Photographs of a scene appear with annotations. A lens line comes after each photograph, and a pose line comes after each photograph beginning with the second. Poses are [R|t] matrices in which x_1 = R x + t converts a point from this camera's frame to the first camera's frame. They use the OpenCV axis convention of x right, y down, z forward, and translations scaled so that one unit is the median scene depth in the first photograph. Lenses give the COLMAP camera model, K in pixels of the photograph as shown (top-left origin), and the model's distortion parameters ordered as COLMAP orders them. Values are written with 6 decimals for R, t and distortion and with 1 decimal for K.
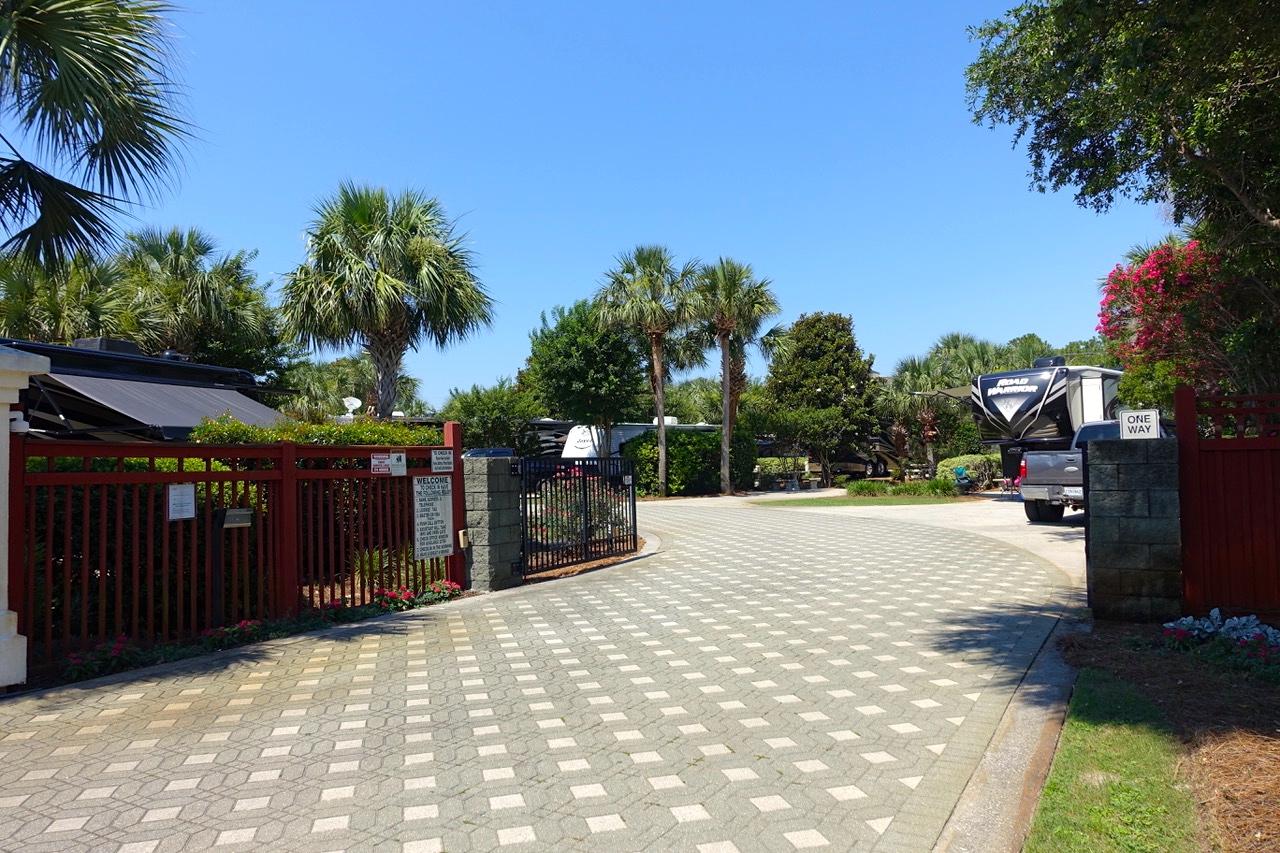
lens RADIAL K [[861.4, 0, 635.8], [0, 861.4, 437.5], [0, 0, 1]] dist [-0.012376, -0.002057]
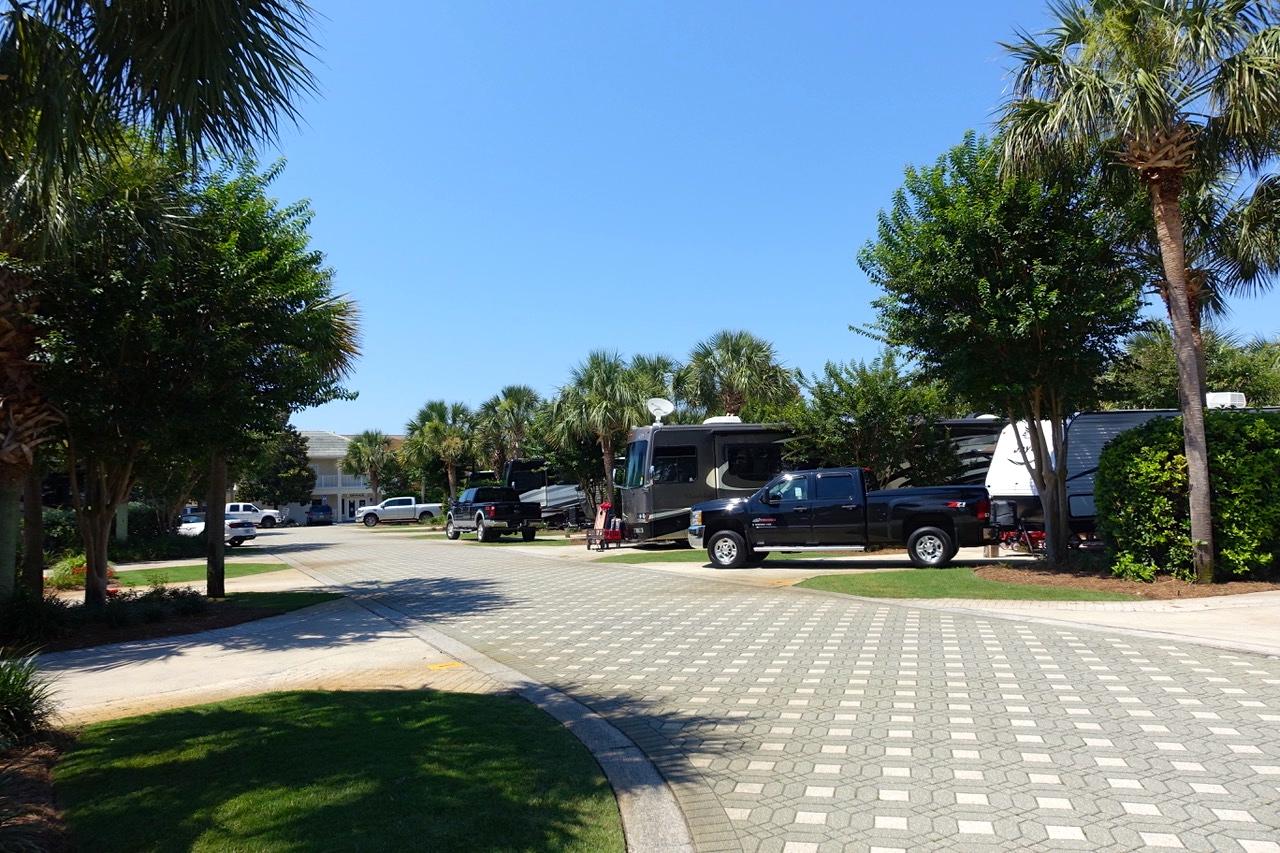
lens RADIAL K [[861.4, 0, 635.9], [0, 861.4, 422.3], [0, 0, 1]] dist [-0.012376, -0.002057]
pose [[0.837904, -0.052041, -0.543331, 0.029229], [0.039595, 0.998617, -0.034588, -0.000357], [0.544380, 0.007468, 0.838806, 0.530889]]
